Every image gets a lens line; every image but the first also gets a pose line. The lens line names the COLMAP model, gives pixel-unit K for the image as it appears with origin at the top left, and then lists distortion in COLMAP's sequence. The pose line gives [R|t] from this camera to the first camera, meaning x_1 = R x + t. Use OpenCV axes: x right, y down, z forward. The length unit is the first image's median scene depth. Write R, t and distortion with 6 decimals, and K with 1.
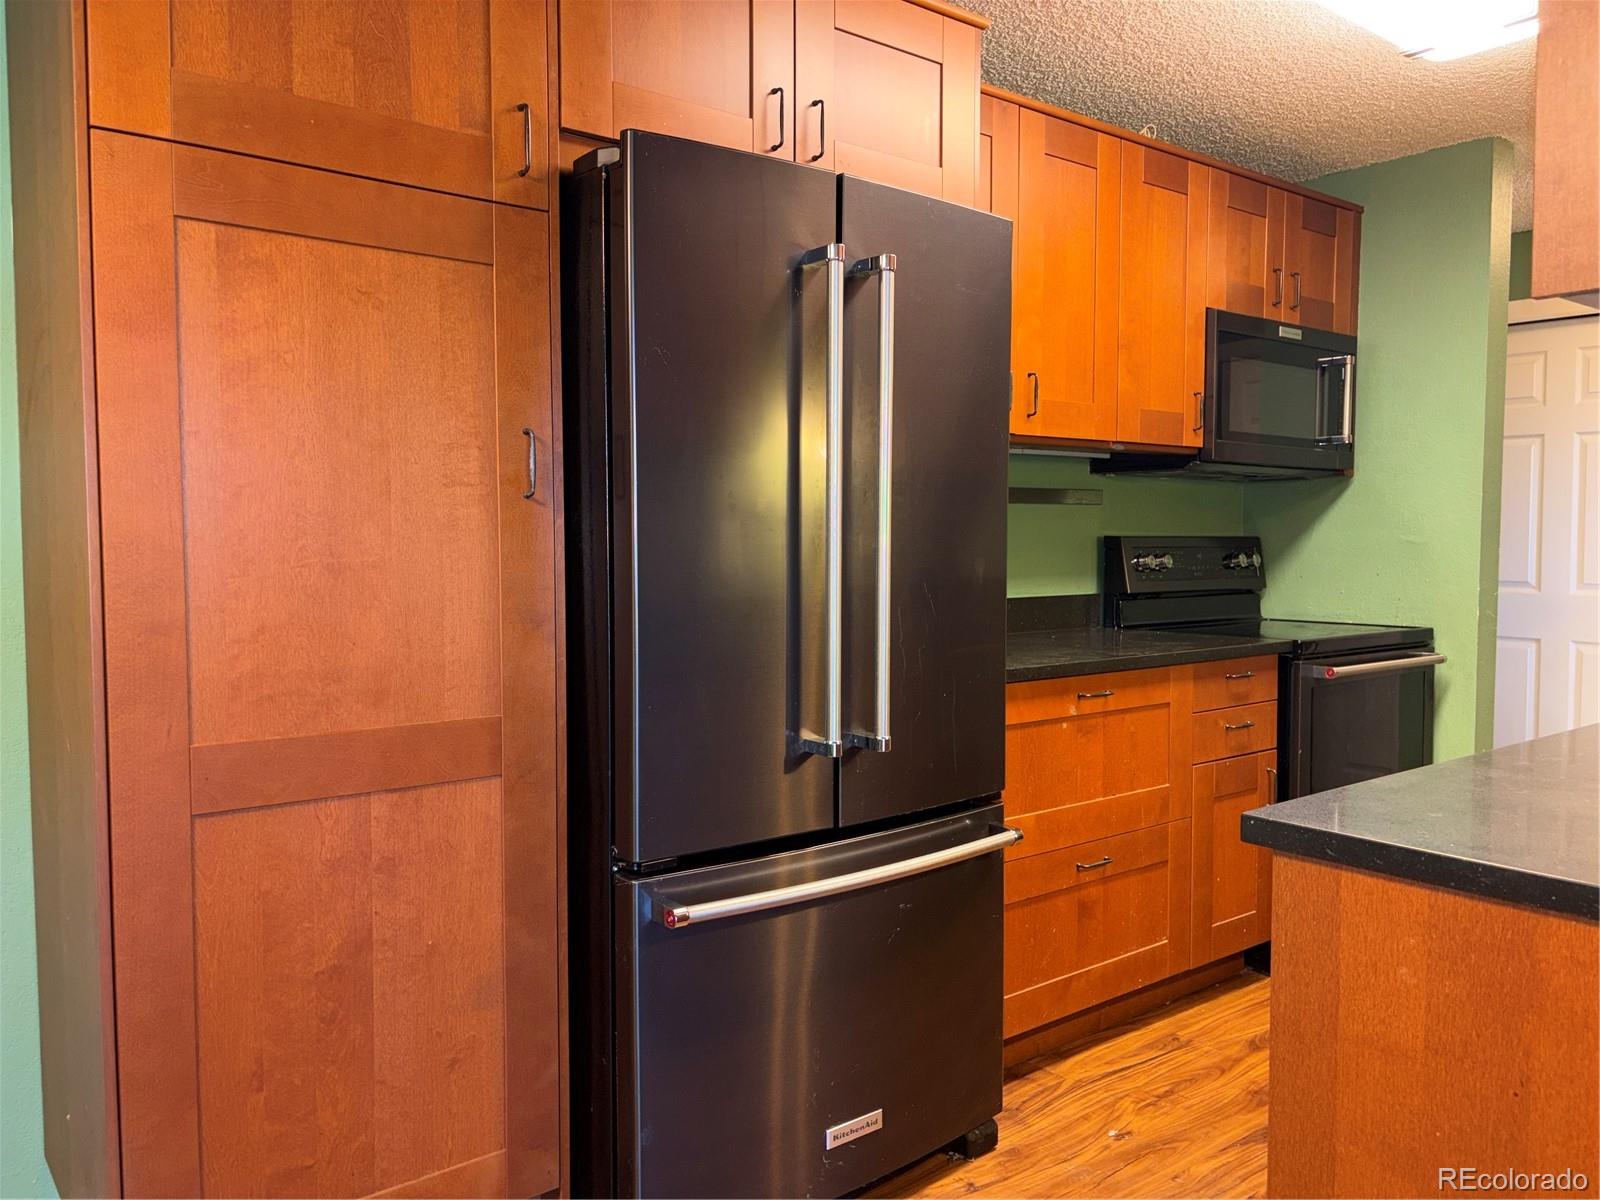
lens RADIAL K [[1211.4, 0, 800.4], [0, 1211.4, 598.0], [0, 0, 1]] dist [0.002205, 0.004243]
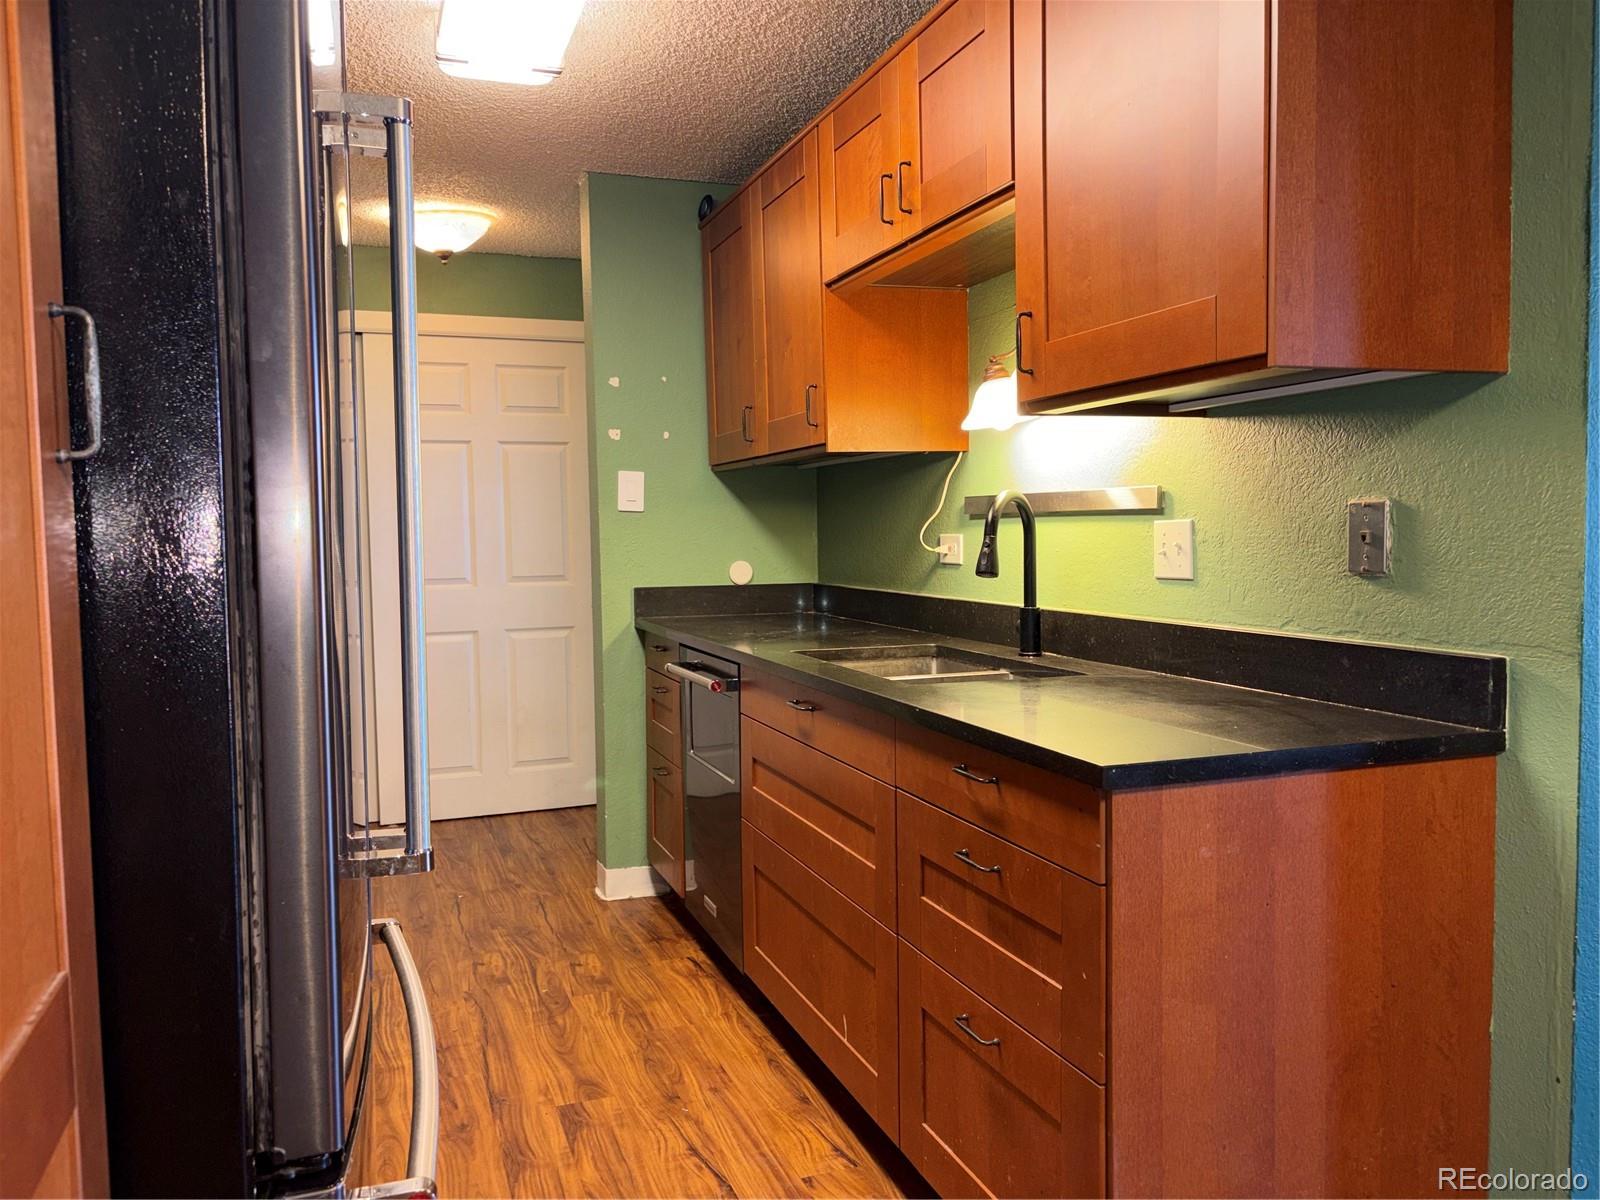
lens RADIAL K [[1211.4, 0, 799.7], [0, 1211.4, 600.8], [0, 0, 1]] dist [0.002205, 0.004243]
pose [[0.313314, -0.058920, 0.947820, -0.900945], [0.060452, 0.997287, 0.042012, -0.052982], [-0.947724, 0.044134, 0.316025, 0.981715]]
